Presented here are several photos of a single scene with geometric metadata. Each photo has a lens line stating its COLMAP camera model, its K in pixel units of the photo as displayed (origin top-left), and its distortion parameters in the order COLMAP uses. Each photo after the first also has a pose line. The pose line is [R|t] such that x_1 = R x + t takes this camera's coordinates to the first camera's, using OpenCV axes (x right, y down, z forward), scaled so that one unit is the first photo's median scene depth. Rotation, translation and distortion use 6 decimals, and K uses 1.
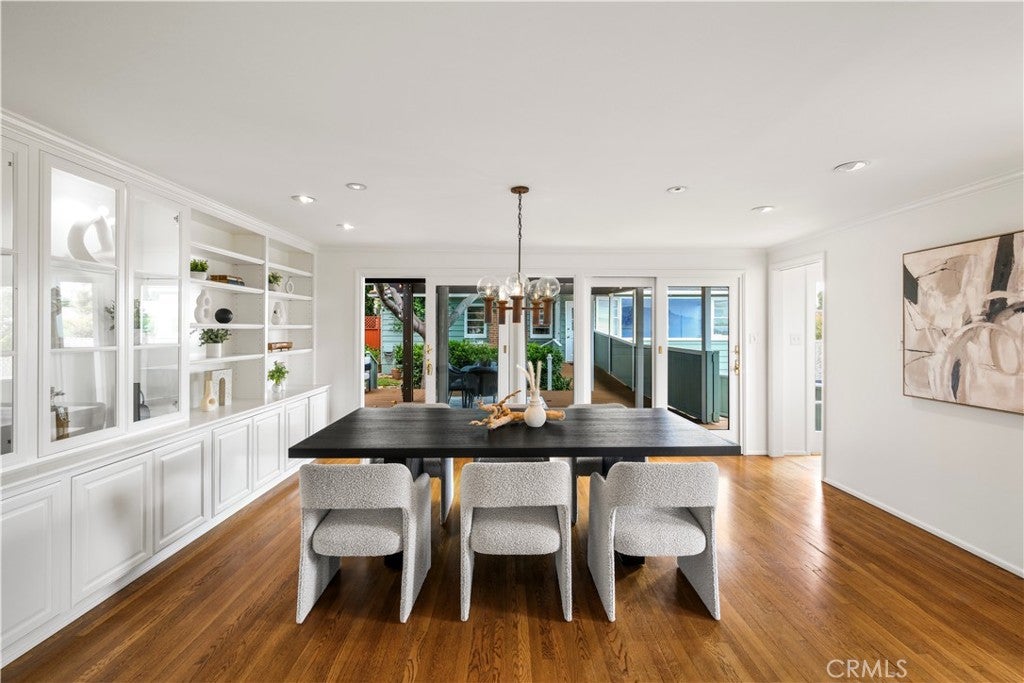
lens RADIAL K [[449.9, 0, 514.7], [0, 449.9, 334.7], [0, 0, 1]] dist [-0.002854, -0.000294]
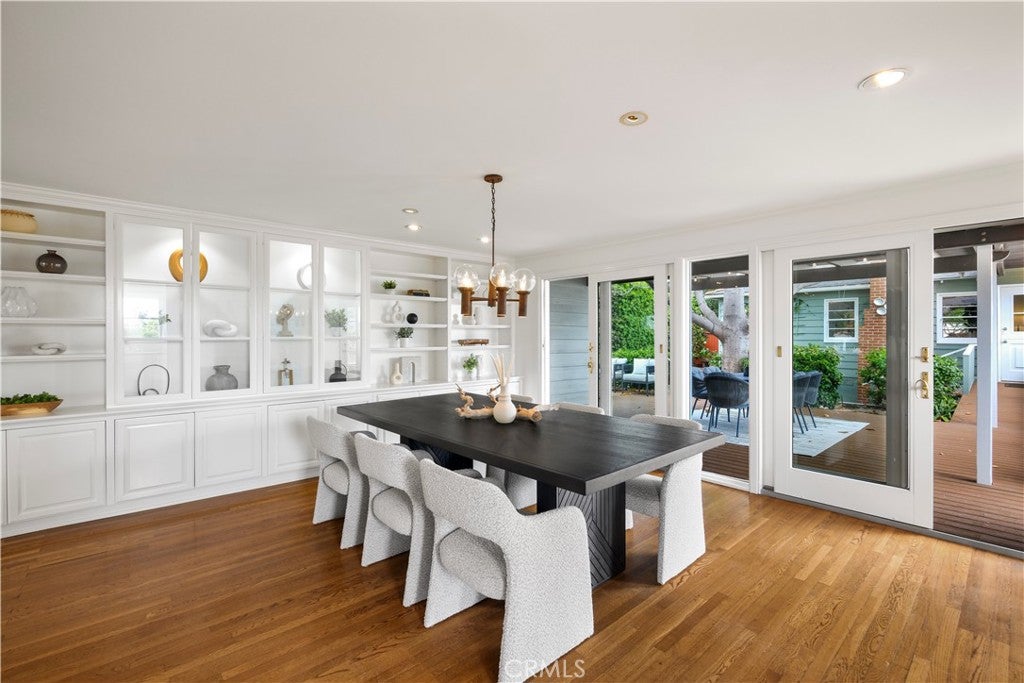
lens RADIAL K [[449.9, 0, 515.9], [0, 449.9, 337.3], [0, 0, 1]] dist [-0.002854, -0.000294]
pose [[0.658170, 0.001164, -0.752868, 0.637202], [-0.005511, 0.999979, -0.003272, 0.019953], [0.752849, 0.006303, 0.658163, 0.314679]]
